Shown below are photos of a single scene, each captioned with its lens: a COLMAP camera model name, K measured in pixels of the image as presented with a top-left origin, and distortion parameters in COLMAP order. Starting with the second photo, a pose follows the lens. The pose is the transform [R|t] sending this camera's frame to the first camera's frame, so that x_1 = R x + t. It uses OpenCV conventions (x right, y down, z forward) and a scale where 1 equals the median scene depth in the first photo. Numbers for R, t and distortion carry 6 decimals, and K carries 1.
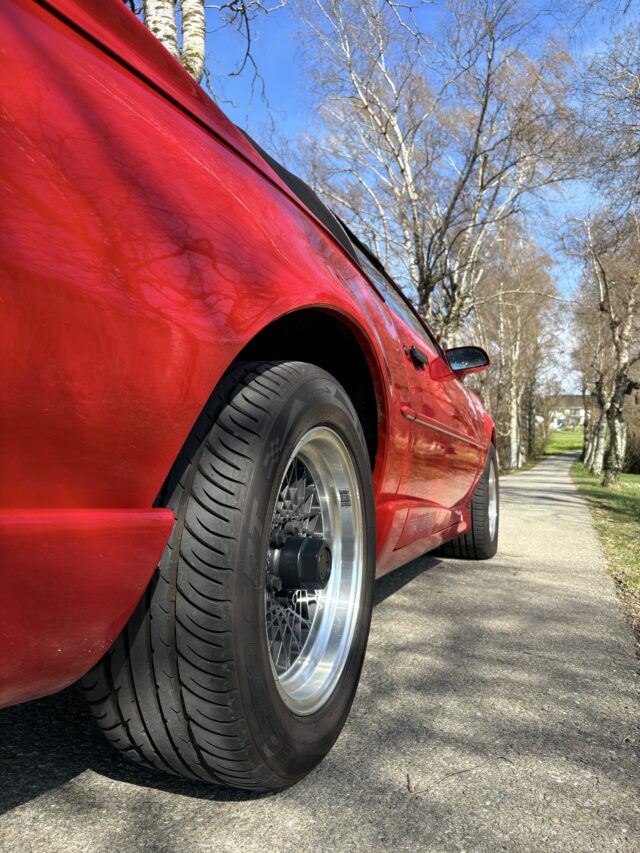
lens RADIAL K [[631.0, 0, 320.0], [0, 631.0, 426.5], [0, 0, 1]] dist [0.006340, -0.001942]
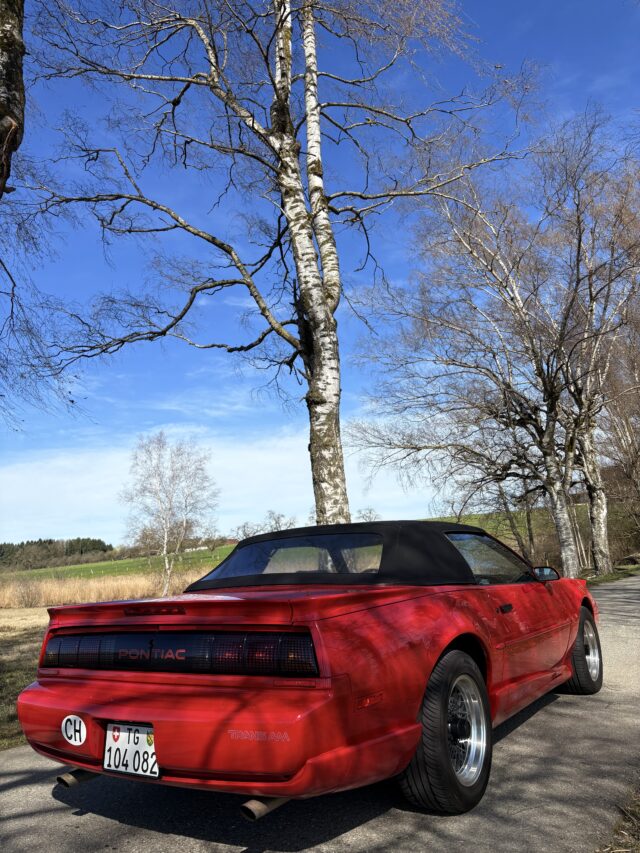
lens RADIAL K [[631.0, 0, 320.0], [0, 631.0, 426.5], [0, 0, 1]] dist [0.006340, -0.001942]
pose [[0.969811, -0.125458, -0.209108, 0.083392], [0.092605, 0.982743, -0.160127, -0.472749], [0.225589, 0.135929, 0.964693, -1.348297]]
